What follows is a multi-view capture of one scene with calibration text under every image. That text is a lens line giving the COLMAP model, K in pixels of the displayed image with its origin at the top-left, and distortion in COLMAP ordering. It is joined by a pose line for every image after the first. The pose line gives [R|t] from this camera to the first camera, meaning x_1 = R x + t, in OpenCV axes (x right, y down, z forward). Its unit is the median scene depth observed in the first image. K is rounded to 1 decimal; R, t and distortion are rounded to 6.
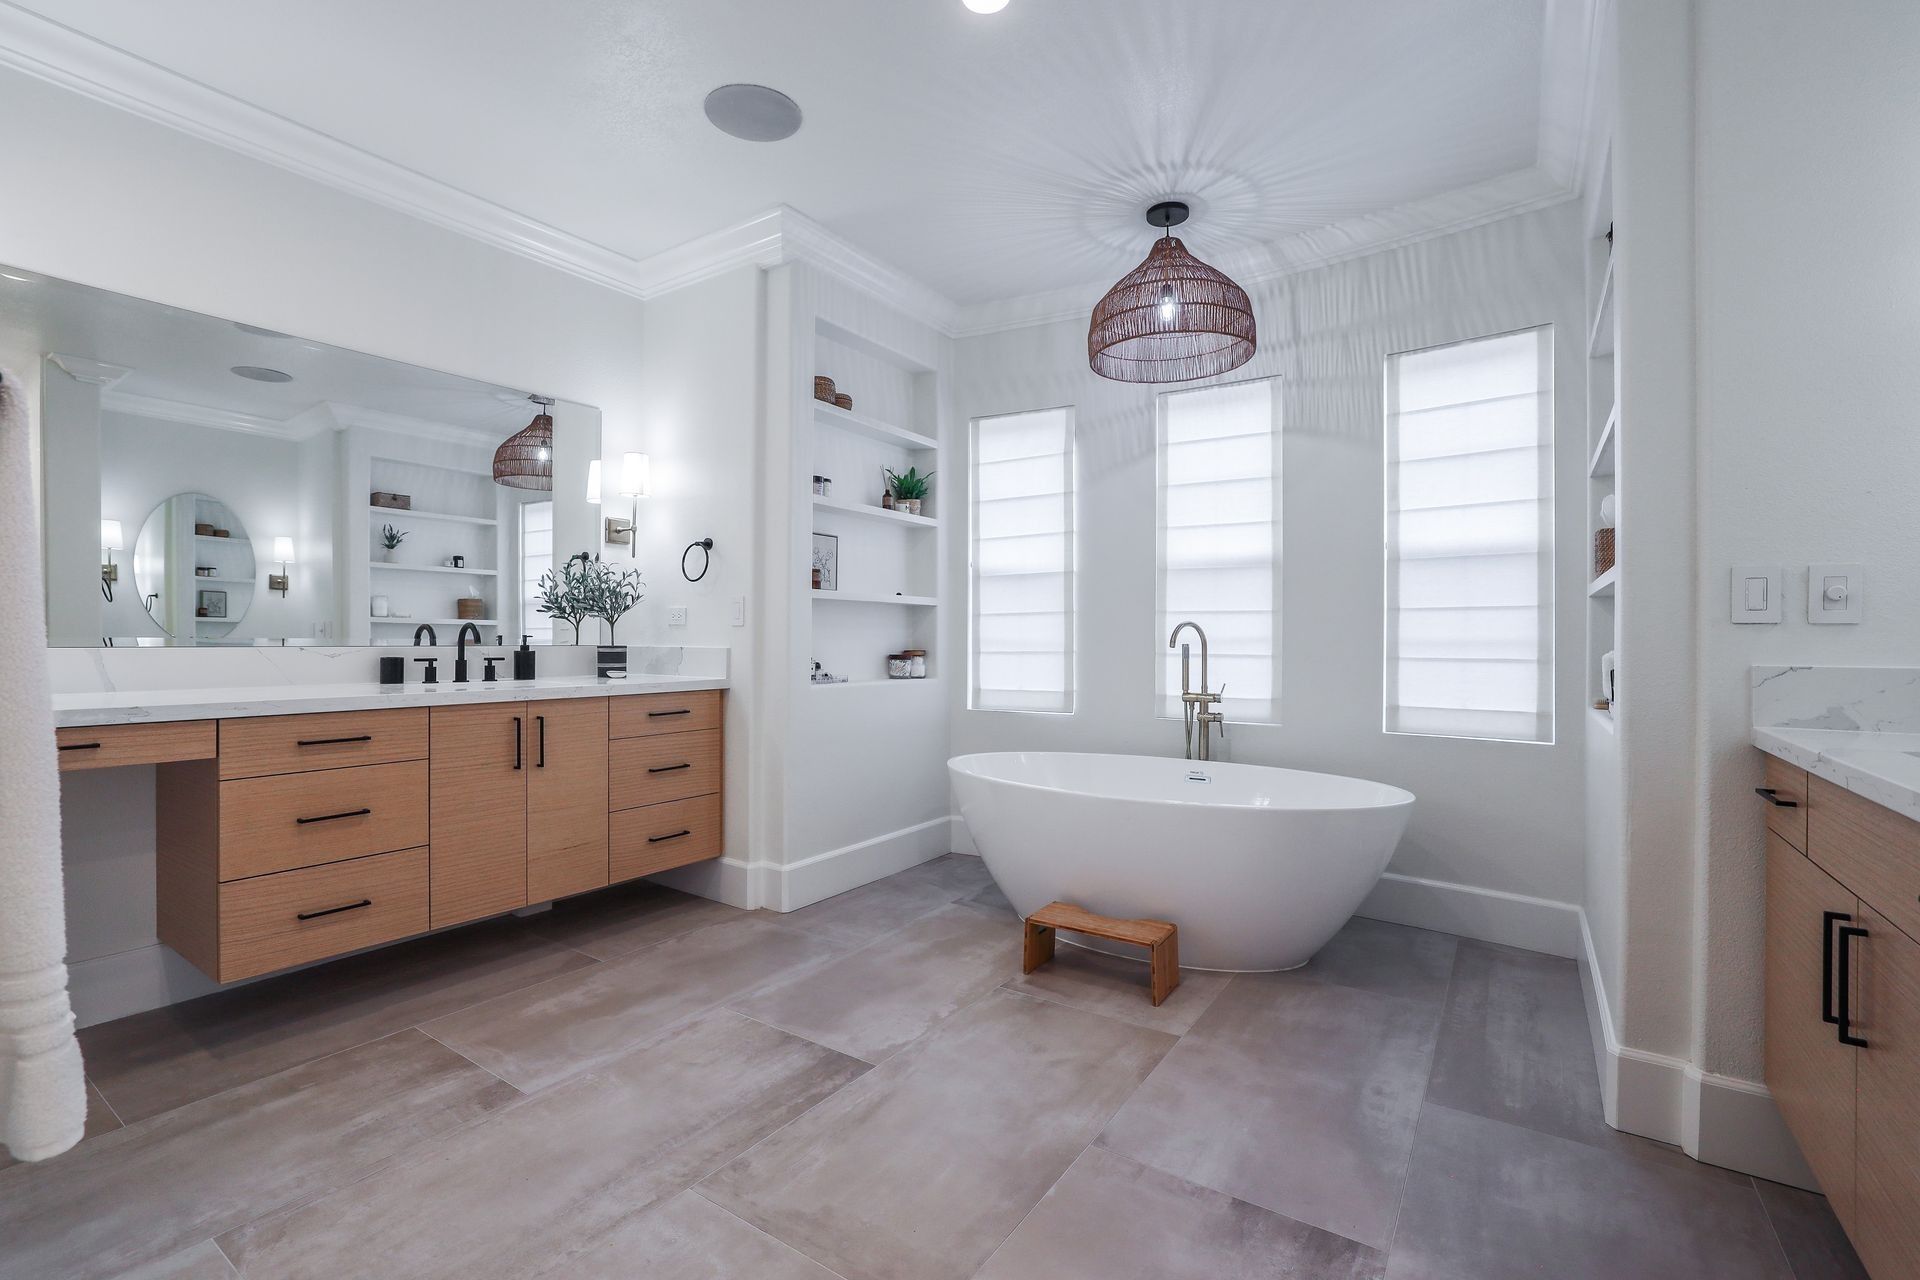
lens RADIAL K [[865.6, 0, 954.7], [0, 865.6, 630.7], [0, 0, 1]] dist [-0.006237, 0.000149]
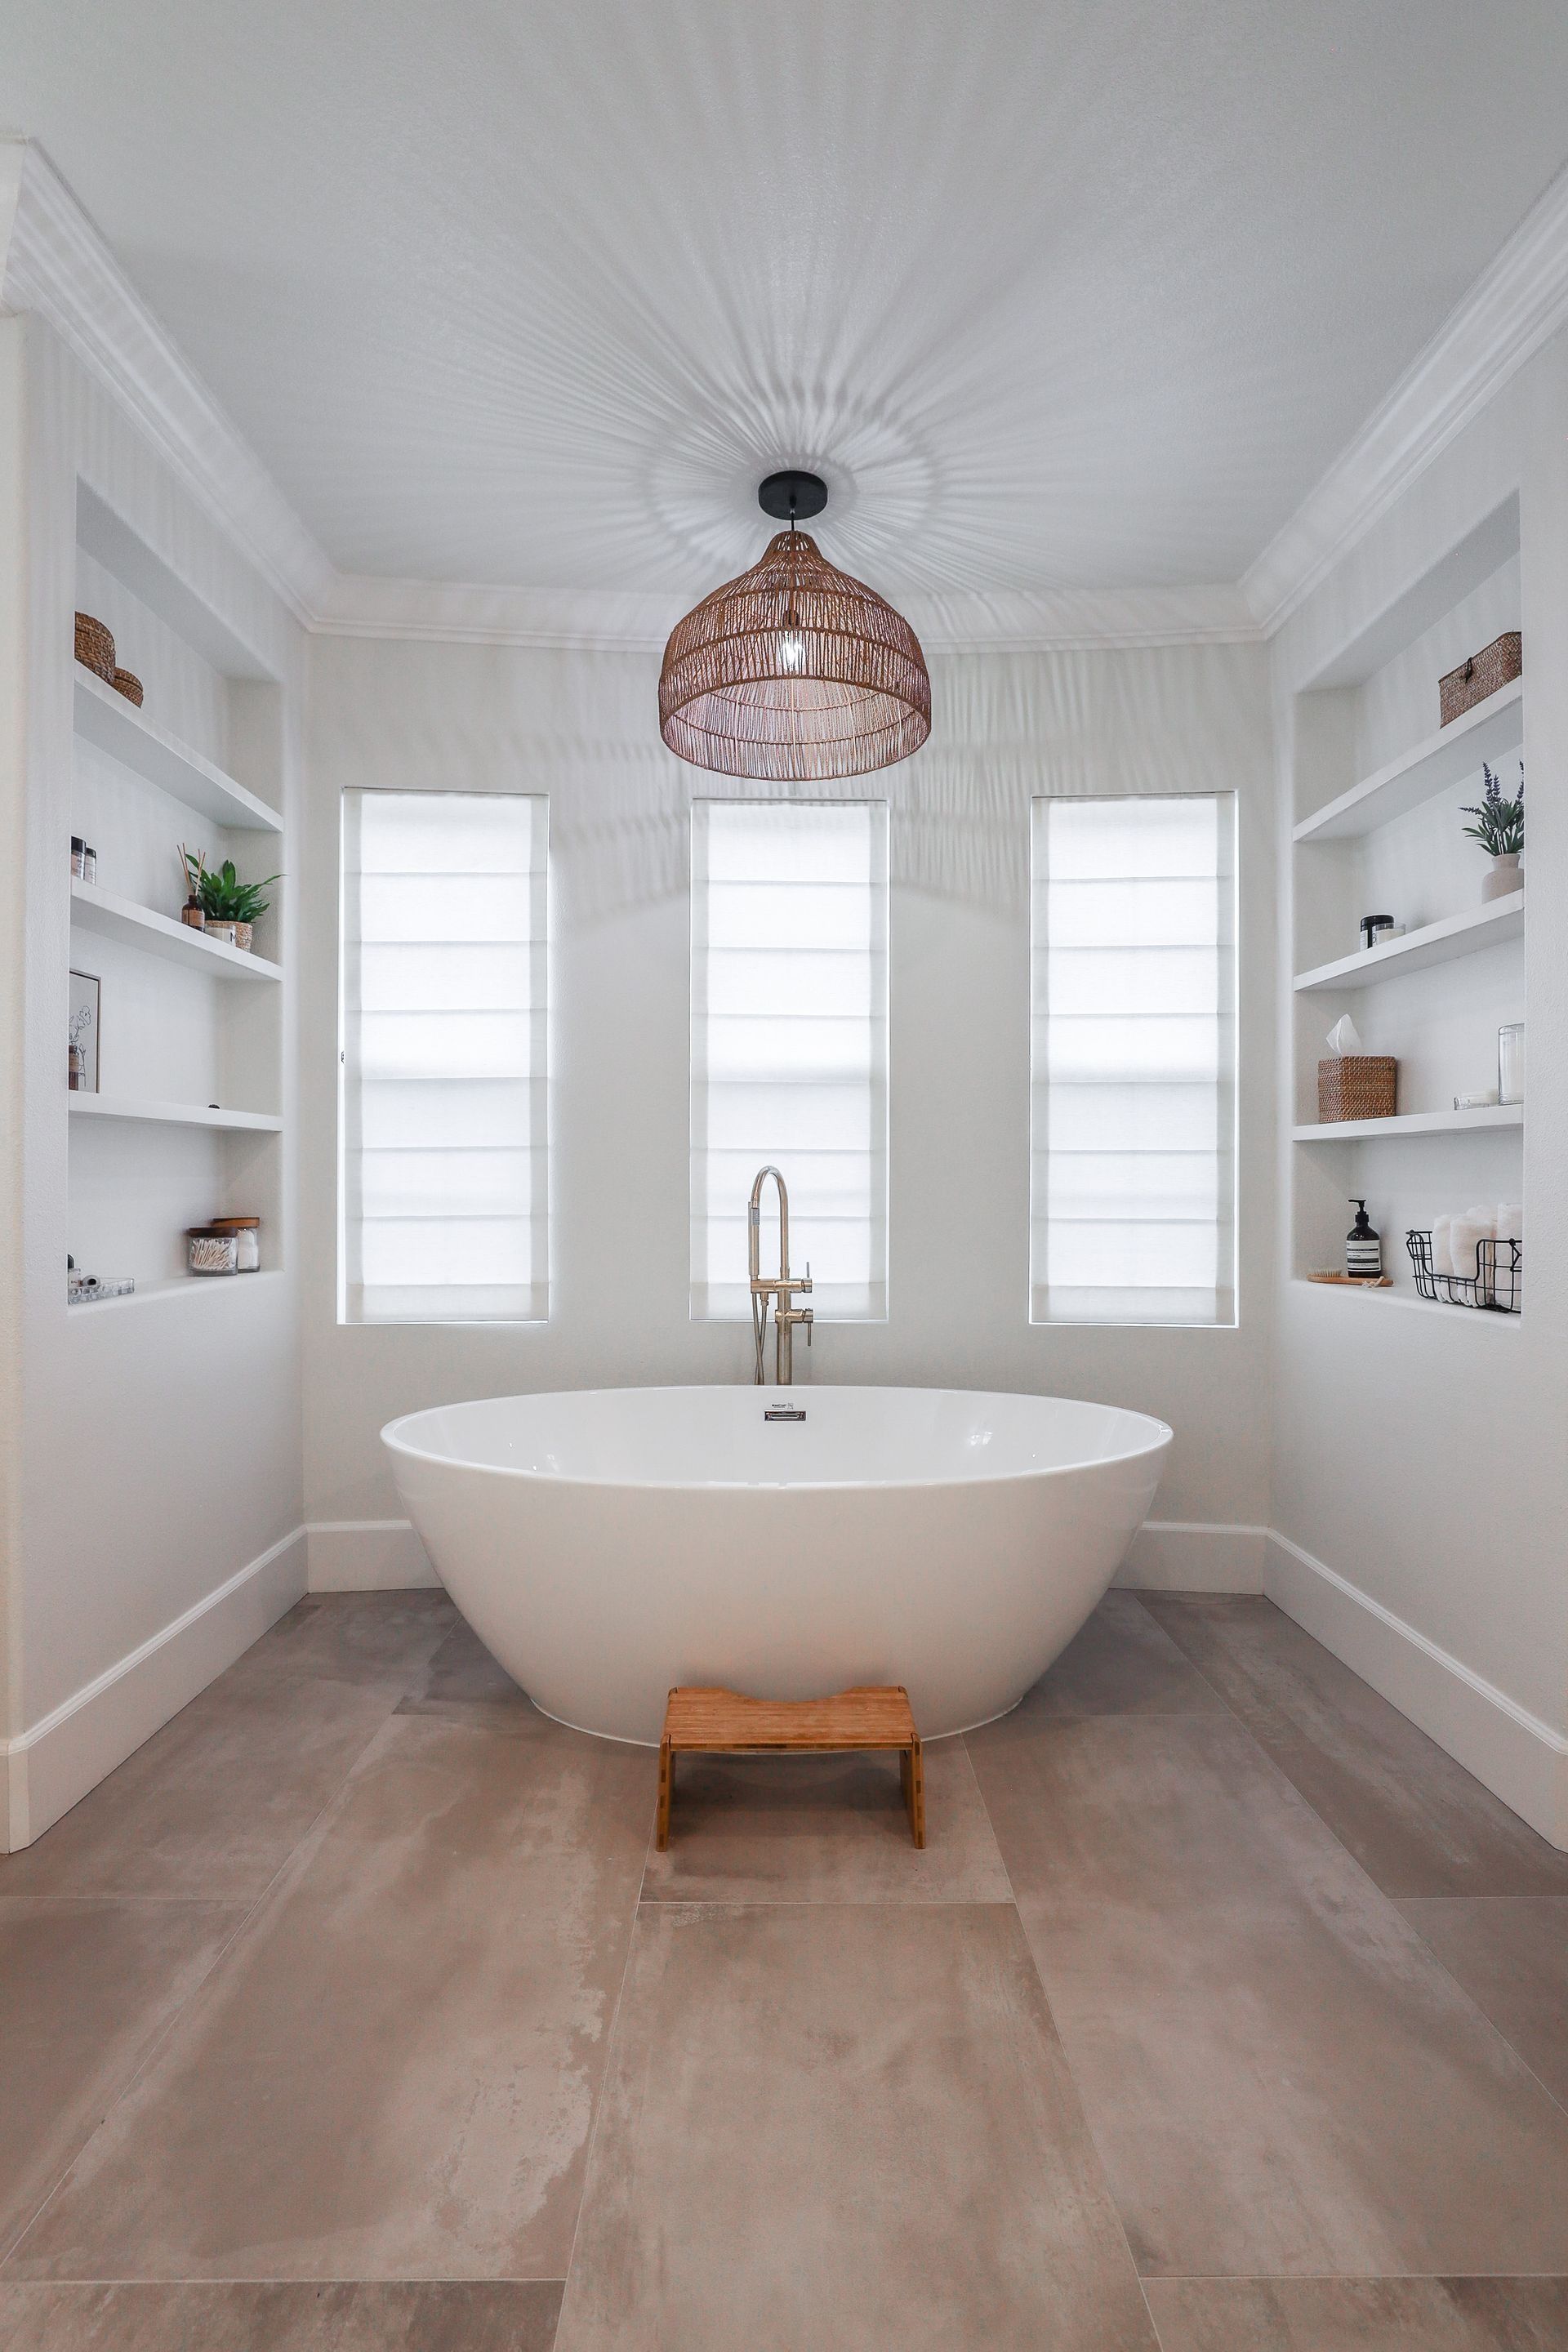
lens RADIAL K [[1130.3, 0, 784.0], [0, 1130.3, 1176.0], [0, 0, 1]] dist [-0.035128, 0.023173]
pose [[0.823114, -0.001522, 0.567874, -0.195998], [-0.003917, 0.999957, 0.008357, -0.011035], [-0.567863, -0.009103, 0.823073, 0.336880]]
